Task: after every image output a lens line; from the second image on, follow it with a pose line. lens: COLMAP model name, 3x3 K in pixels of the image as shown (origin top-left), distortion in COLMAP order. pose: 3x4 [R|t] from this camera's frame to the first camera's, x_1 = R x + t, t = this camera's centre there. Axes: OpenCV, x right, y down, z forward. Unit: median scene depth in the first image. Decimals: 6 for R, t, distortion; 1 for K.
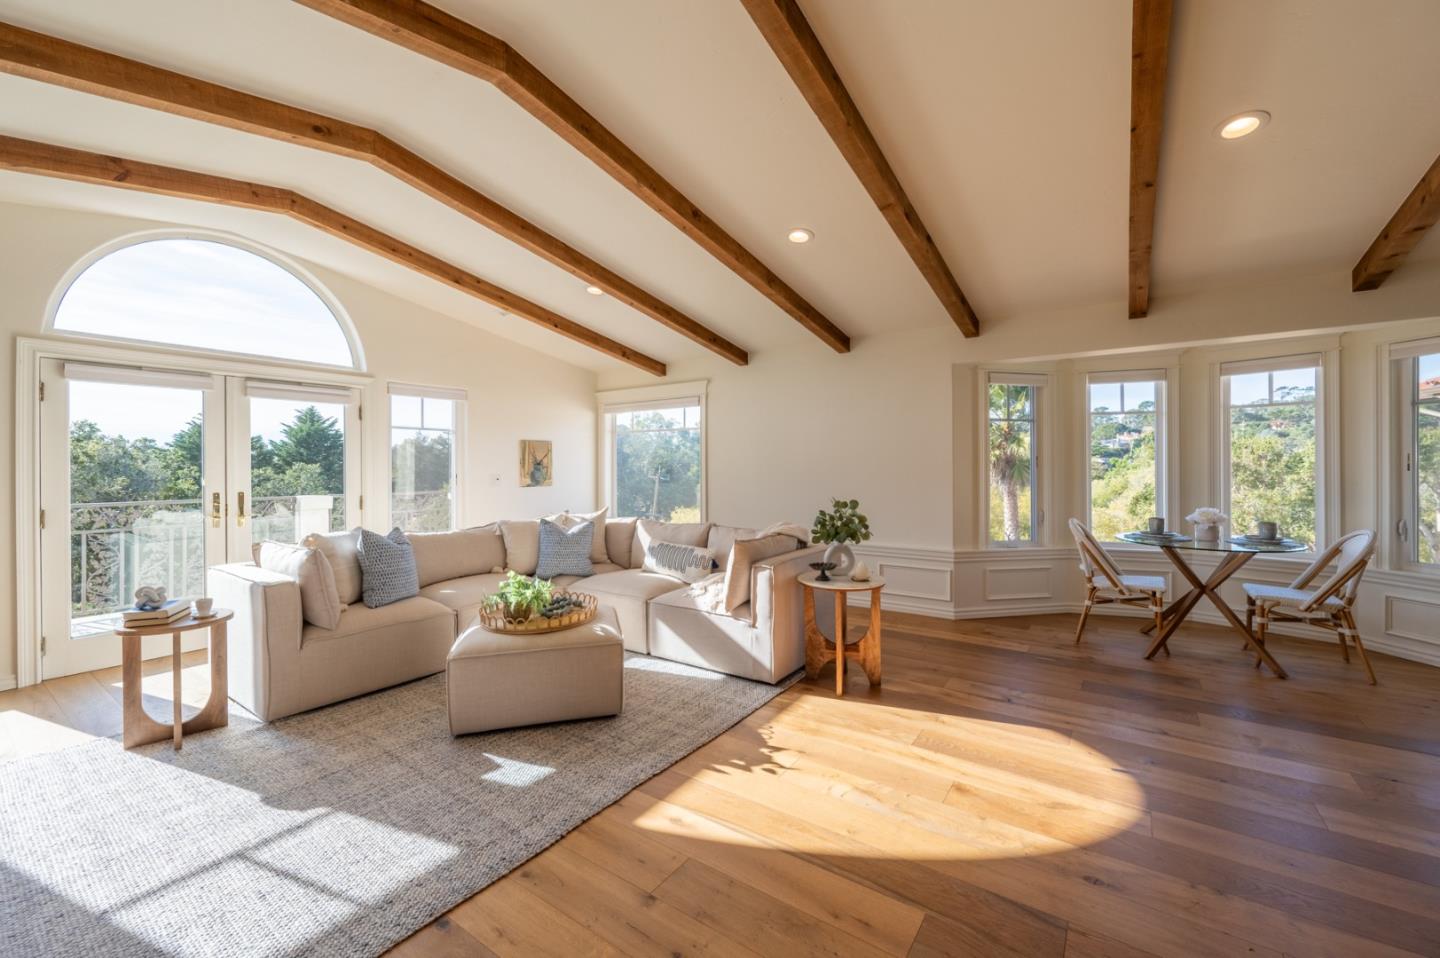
lens RADIAL K [[567.8, 0, 723.2], [0, 567.8, 476.8], [0, 0, 1]] dist [-0.001119, -0.000166]
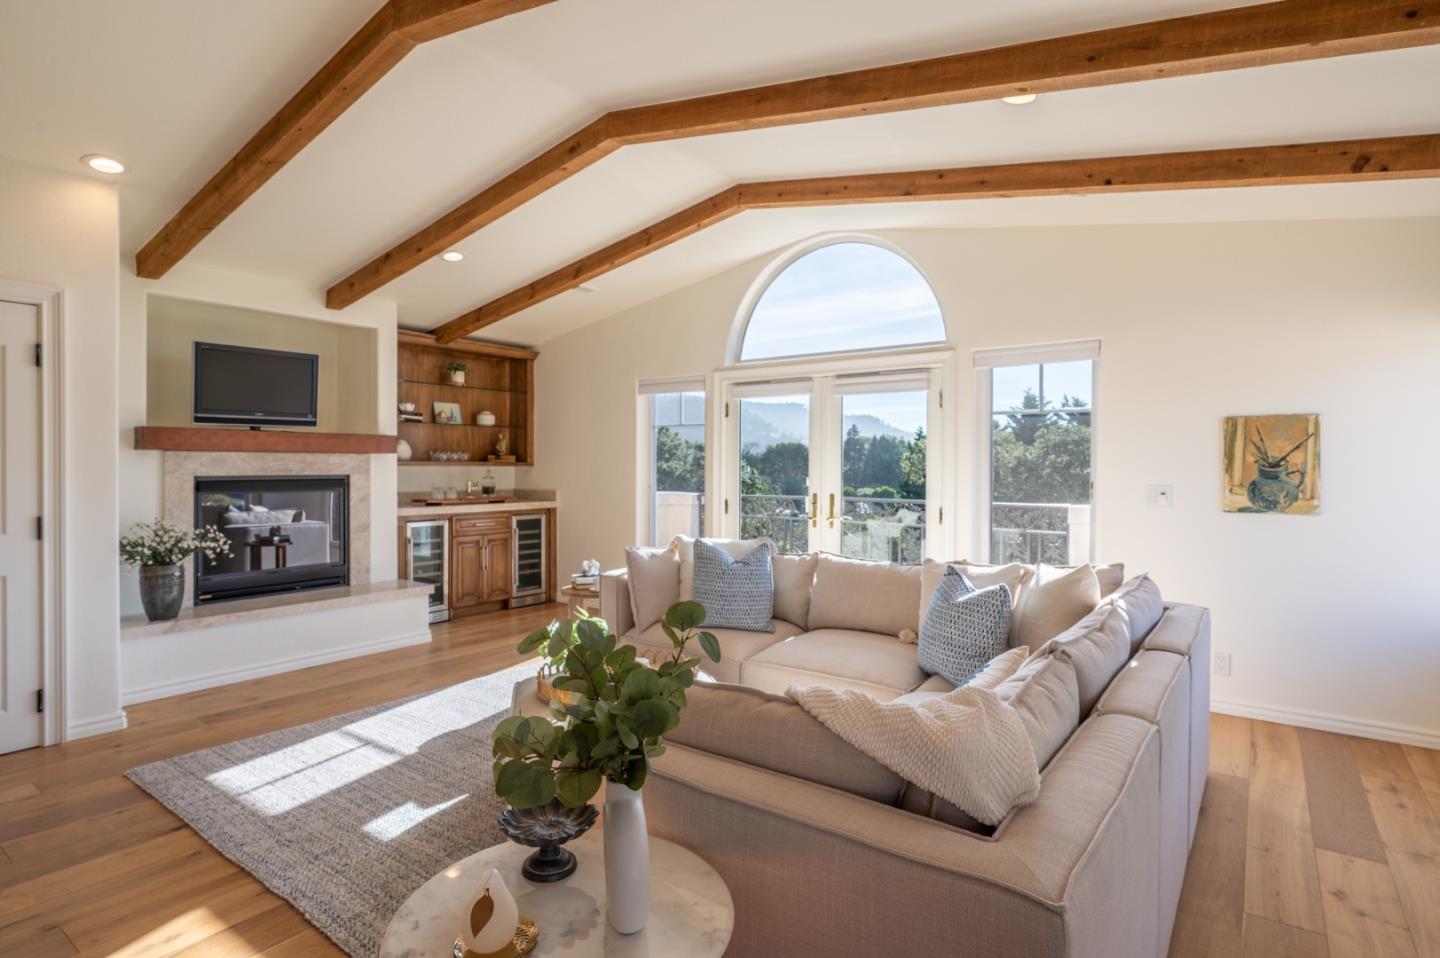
lens RADIAL K [[736.6, 0, 725.2], [0, 736.6, 473.3], [0, 0, 1]] dist [0.000462, 0.000339]
pose [[-0.014325, 0.011849, -0.999827, 0.749055], [-0.022291, 0.999677, 0.012167, -0.035155], [0.999649, 0.022462, -0.014056, 1.484548]]
